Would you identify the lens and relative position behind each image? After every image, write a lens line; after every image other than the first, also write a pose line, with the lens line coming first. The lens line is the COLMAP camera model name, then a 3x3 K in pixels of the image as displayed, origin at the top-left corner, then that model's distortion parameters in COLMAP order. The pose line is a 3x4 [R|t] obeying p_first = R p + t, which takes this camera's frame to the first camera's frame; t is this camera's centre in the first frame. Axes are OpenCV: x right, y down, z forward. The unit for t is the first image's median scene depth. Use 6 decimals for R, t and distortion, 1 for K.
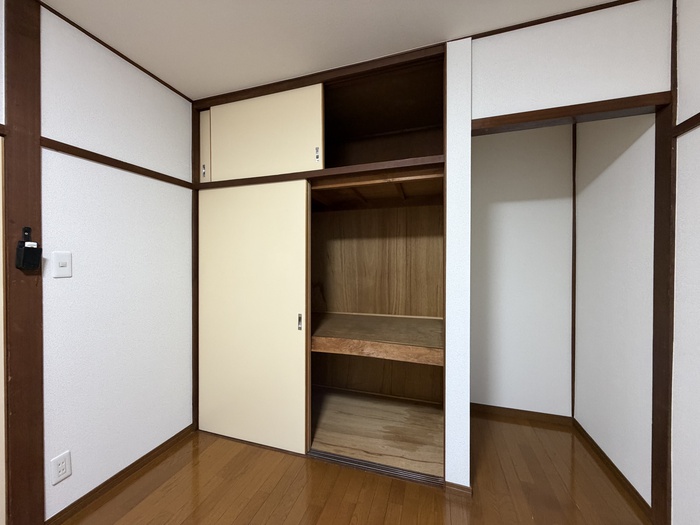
lens RADIAL K [[277.3, 0, 349.2], [0, 277.3, 262.7], [0, 0, 1]] dist [0.001471, -0.000545]
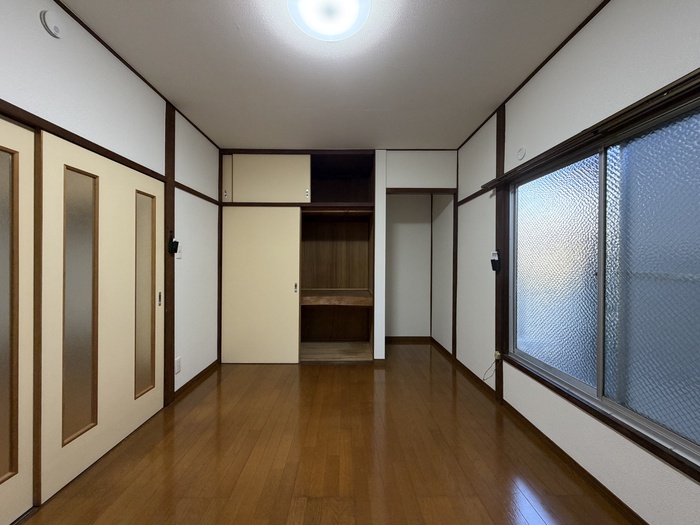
lens RADIAL K [[277.3, 0, 350.2], [0, 277.3, 260.0], [0, 0, 1]] dist [0.001471, -0.000545]
pose [[0.946198, 0.007844, 0.323493, -0.426047], [-0.003651, 0.999901, -0.013567, 0.060793], [-0.323567, 0.011656, 0.946133, -0.777299]]
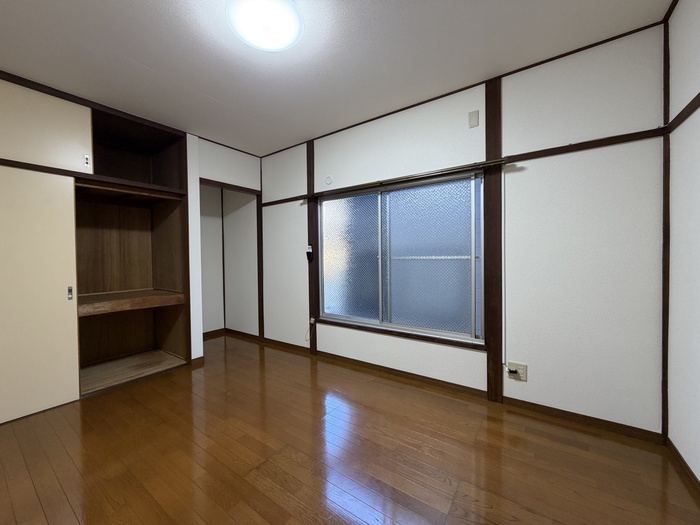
lens RADIAL K [[277.3, 0, 346.6], [0, 277.3, 258.6], [0, 0, 1]] dist [0.001471, -0.000545]
pose [[0.293697, -0.007425, 0.955870, -0.993181], [0.018234, 0.999831, 0.002164, 0.082633], [-0.955725, 0.016794, 0.293783, -0.519866]]
